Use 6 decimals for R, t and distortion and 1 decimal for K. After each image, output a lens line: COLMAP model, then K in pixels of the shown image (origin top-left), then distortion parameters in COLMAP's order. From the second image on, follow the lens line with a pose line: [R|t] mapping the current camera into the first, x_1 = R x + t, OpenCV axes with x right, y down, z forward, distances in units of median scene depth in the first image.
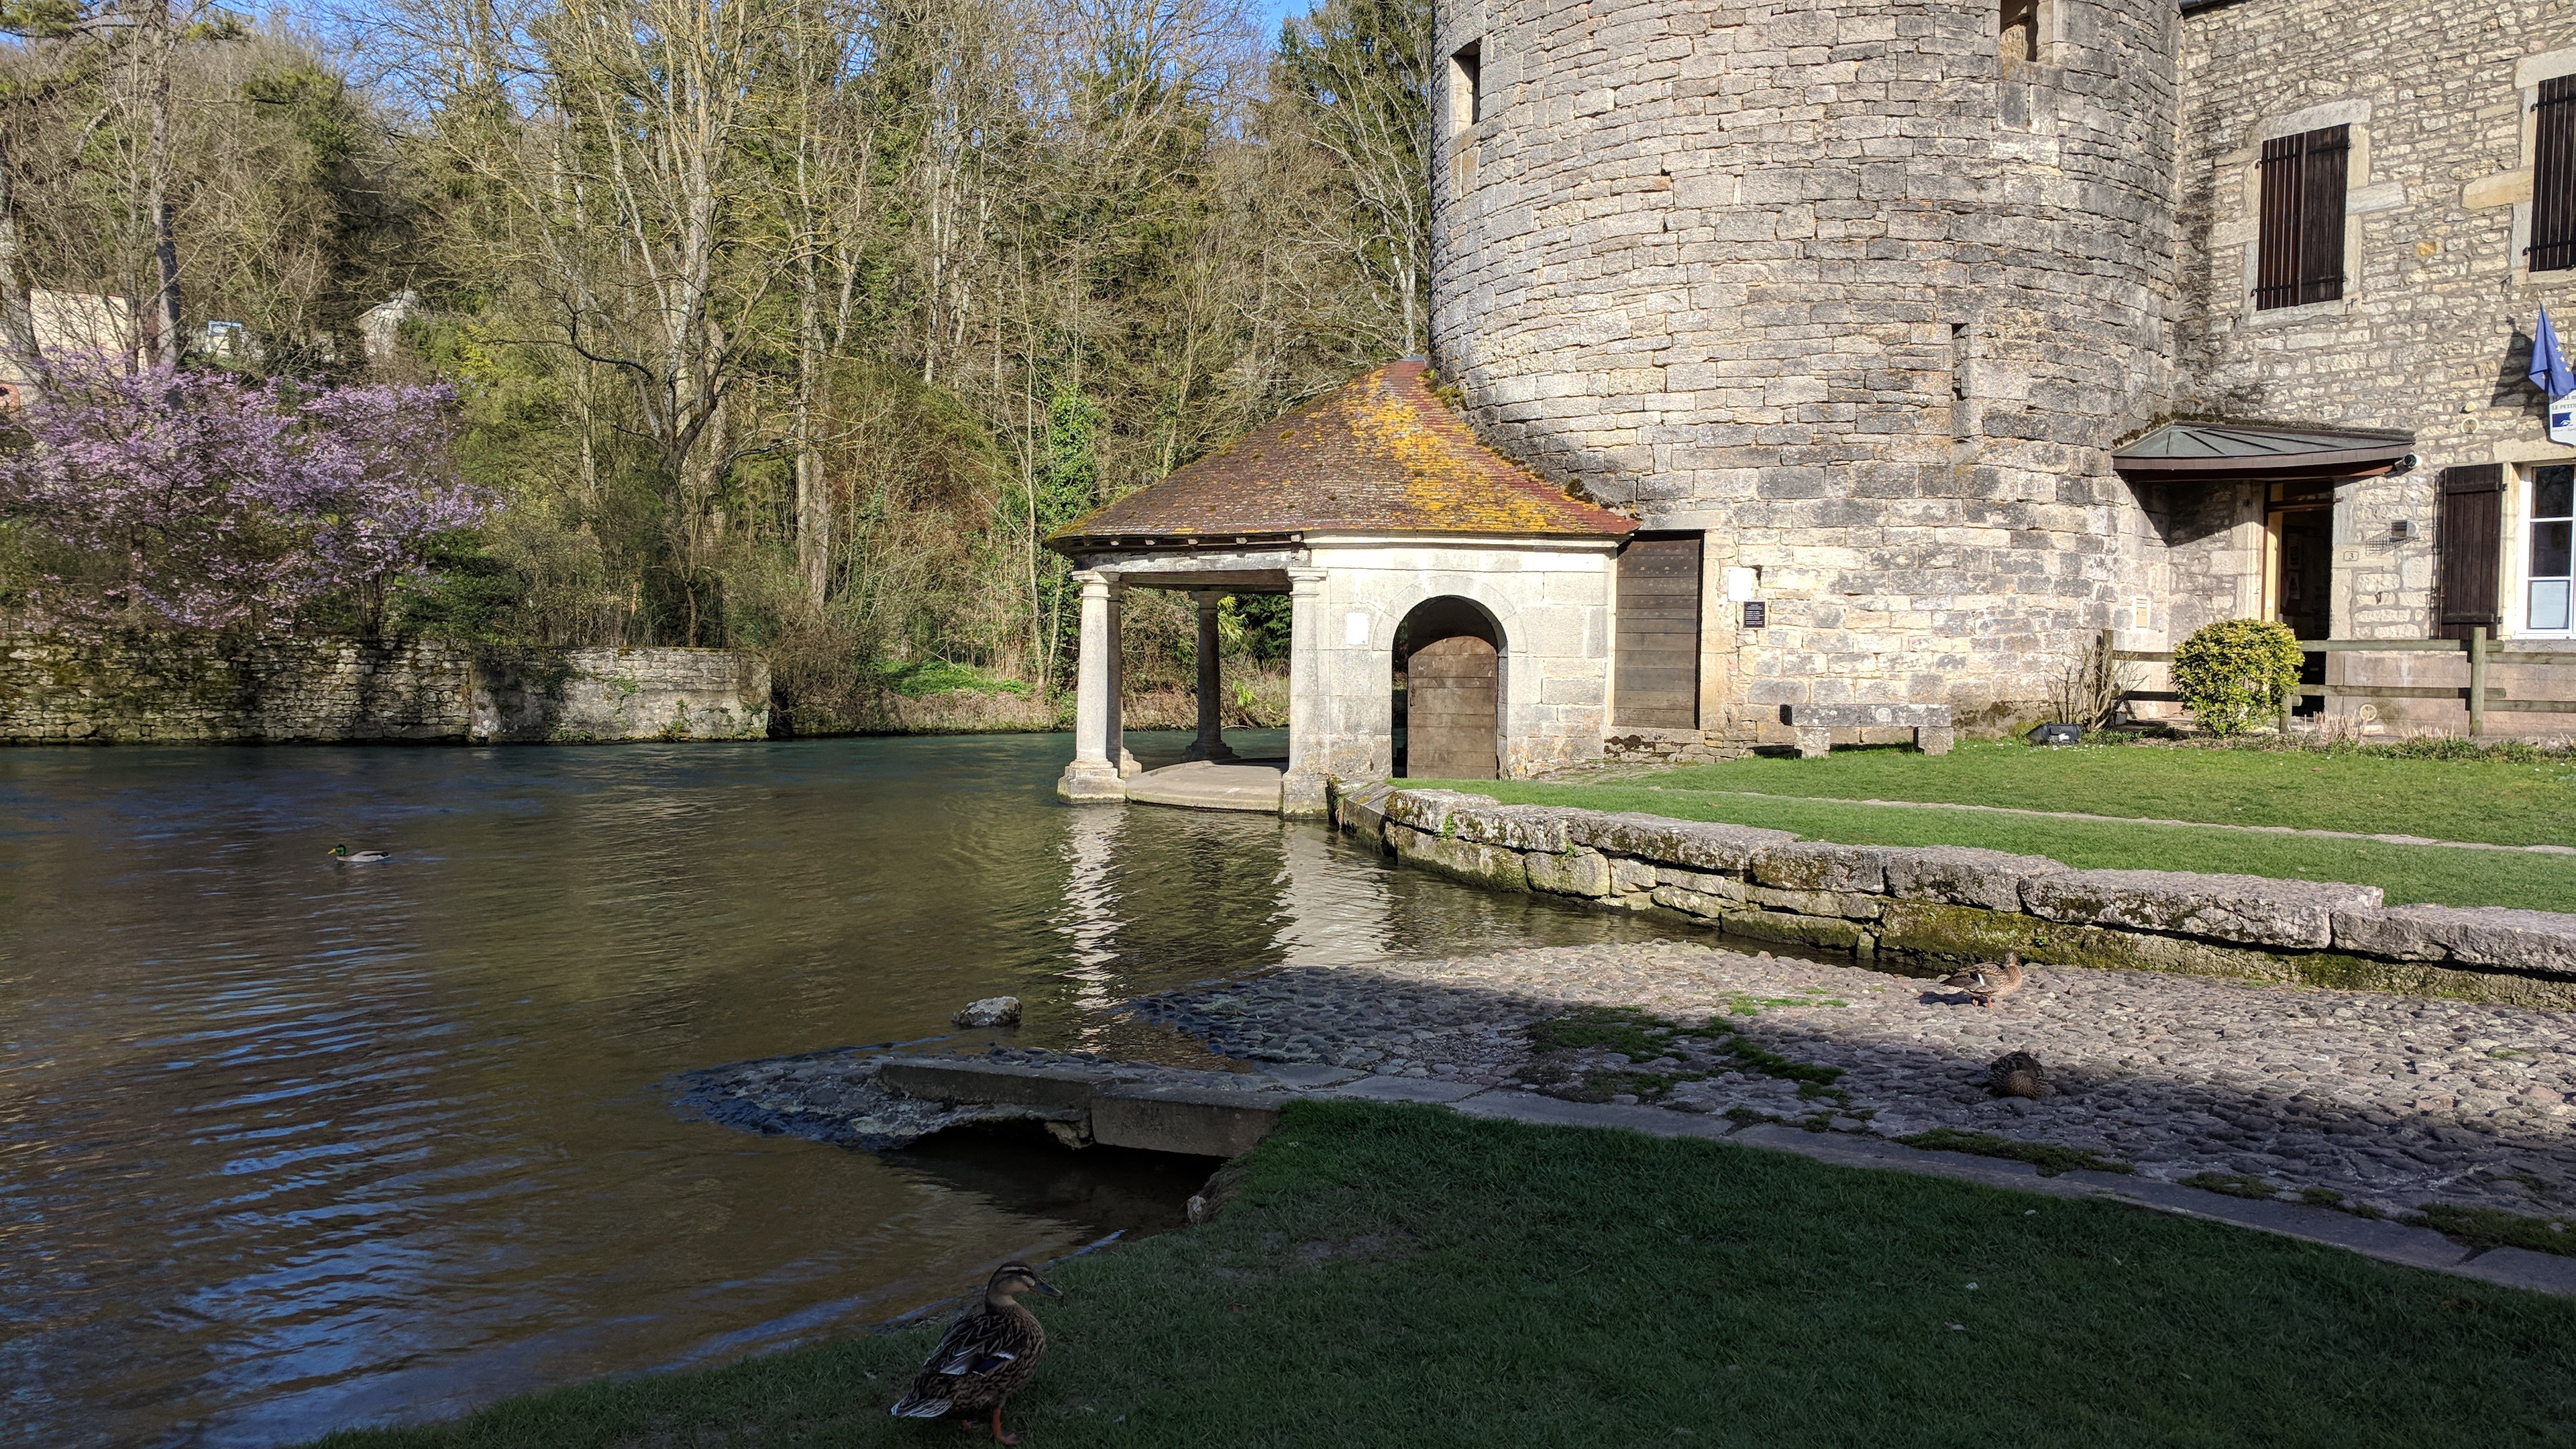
lens RADIAL K [[1931.9, 0, 1296.3], [0, 1931.9, 742.3], [0, 0, 1]] dist [0.008599, 0.007795]
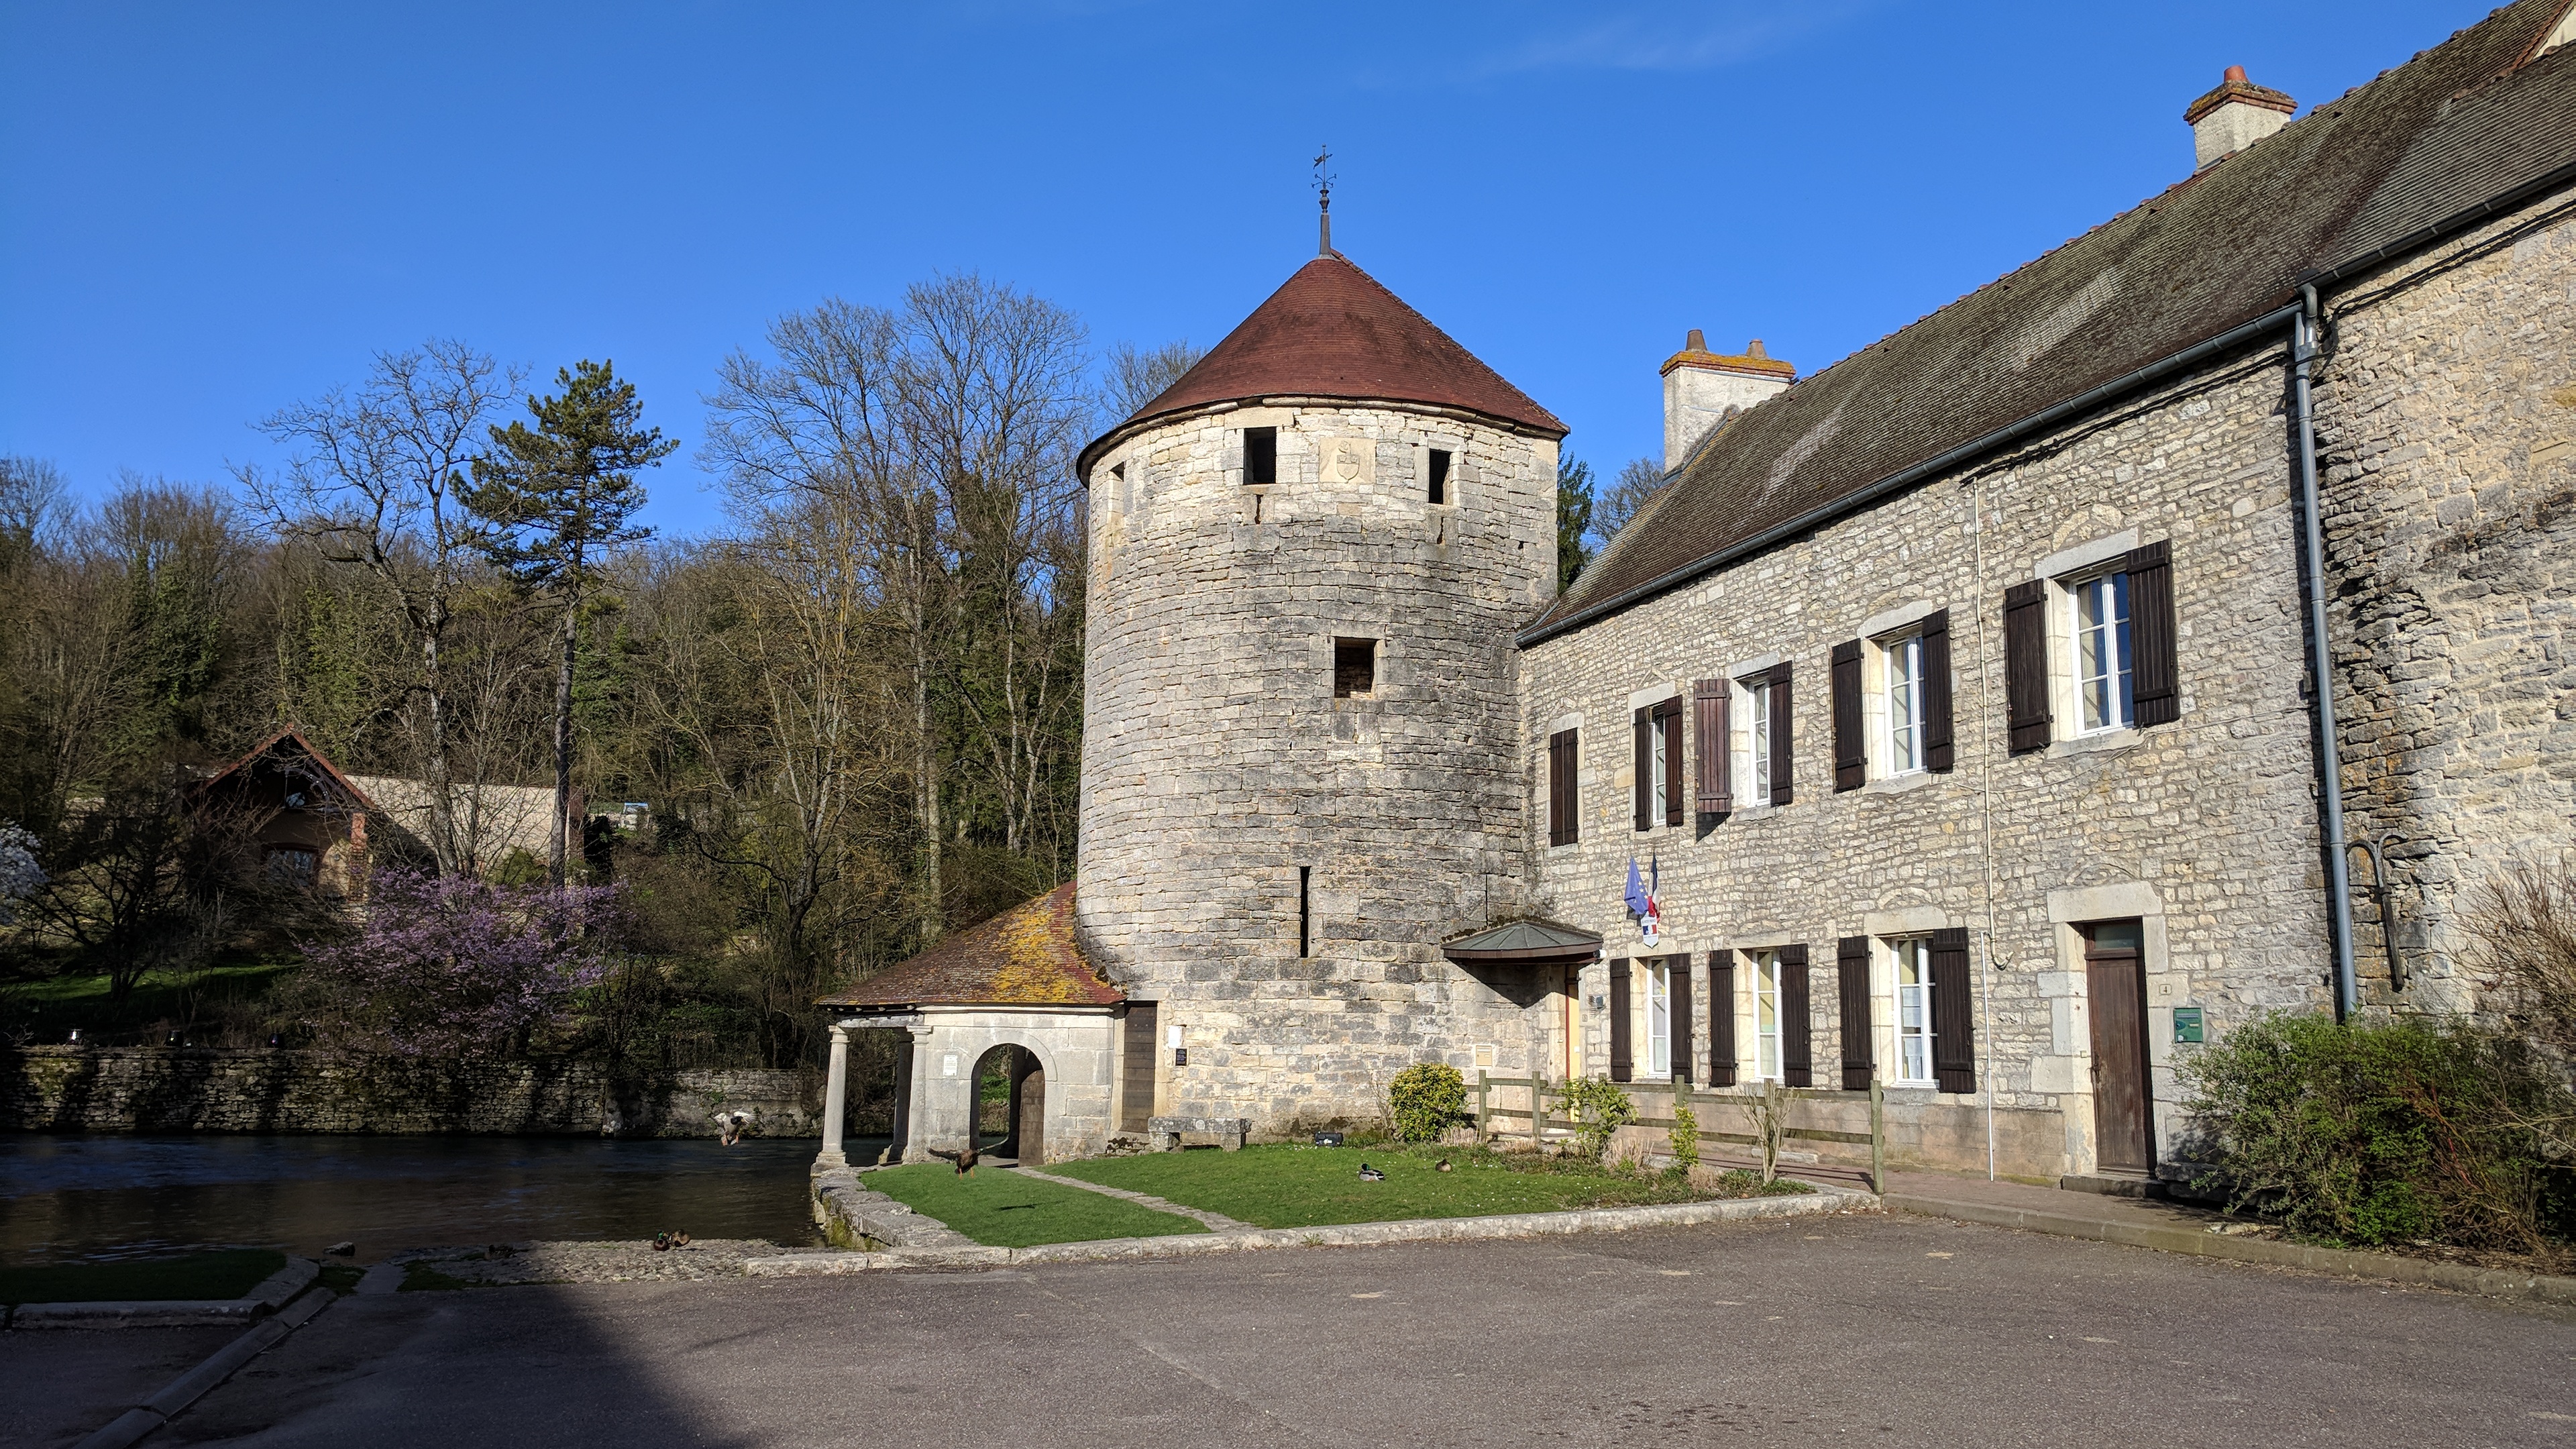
lens RADIAL K [[1931.9, 0, 1282.2], [0, 1931.9, 707.7], [0, 0, 1]] dist [0.008599, 0.007795]
pose [[0.969166, -0.040990, -0.242977, 0.685054], [-0.014672, 0.974718, -0.222958, 0.004025], [0.245973, 0.219649, 0.944061, -0.475356]]
